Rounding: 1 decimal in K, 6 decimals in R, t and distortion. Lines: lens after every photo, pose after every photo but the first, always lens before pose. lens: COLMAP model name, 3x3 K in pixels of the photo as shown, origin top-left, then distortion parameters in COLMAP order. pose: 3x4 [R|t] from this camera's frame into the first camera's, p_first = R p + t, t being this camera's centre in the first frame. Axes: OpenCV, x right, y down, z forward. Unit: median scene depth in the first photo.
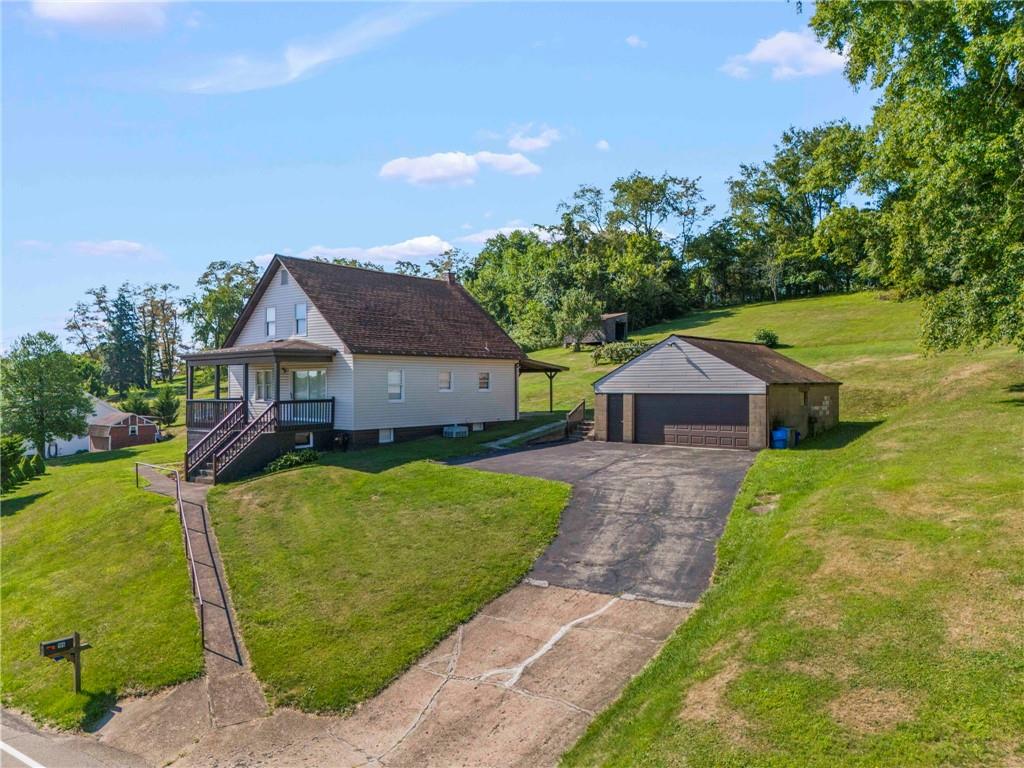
lens RADIAL K [[750.8, 0, 519.5], [0, 750.8, 389.1], [0, 0, 1]] dist [0.048069, -0.032991]
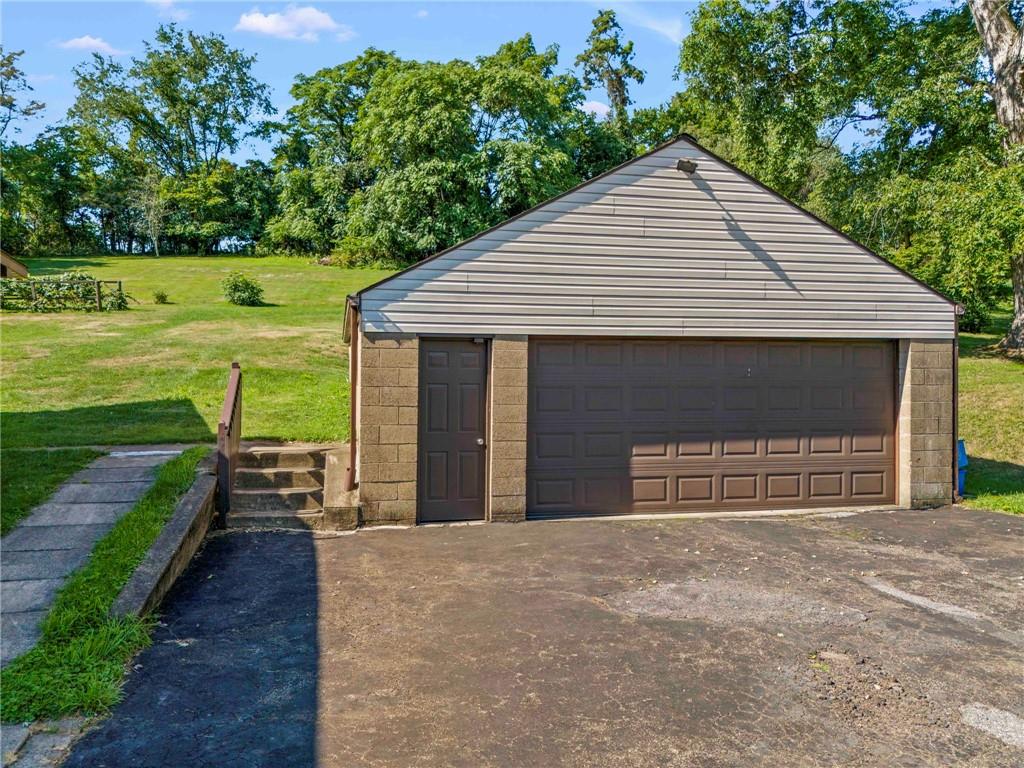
lens RADIAL K [[750.8, 0, 519.5], [0, 750.8, 389.1], [0, 0, 1]] dist [0.048069, -0.032991]
pose [[0.614469, -0.007085, 0.788909, -0.062045], [0.002340, 0.999972, 0.007158, 0.021819], [-0.788937, -0.002552, 0.614469, 0.797736]]
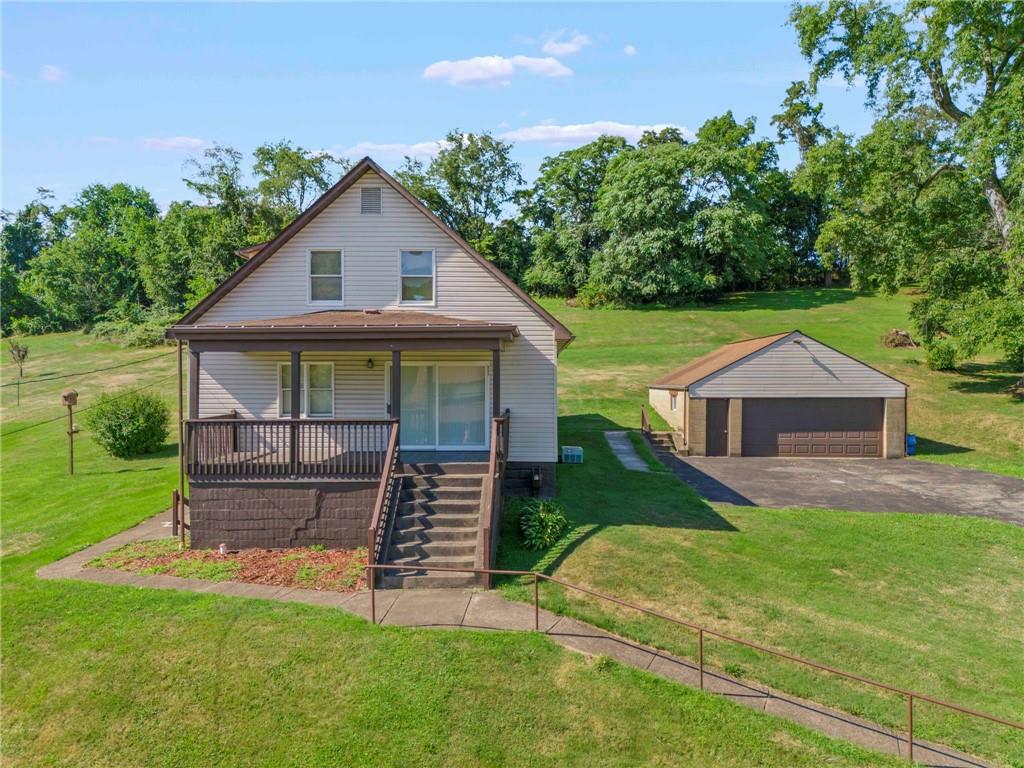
lens RADIAL K [[750.8, 0, 519.5], [0, 750.8, 389.1], [0, 0, 1]] dist [0.048069, -0.032991]
pose [[0.791174, -0.002455, 0.611586, -0.544075], [0.000766, 0.999995, 0.003022, -0.006679], [-0.611591, -0.001922, 0.791172, 0.457422]]
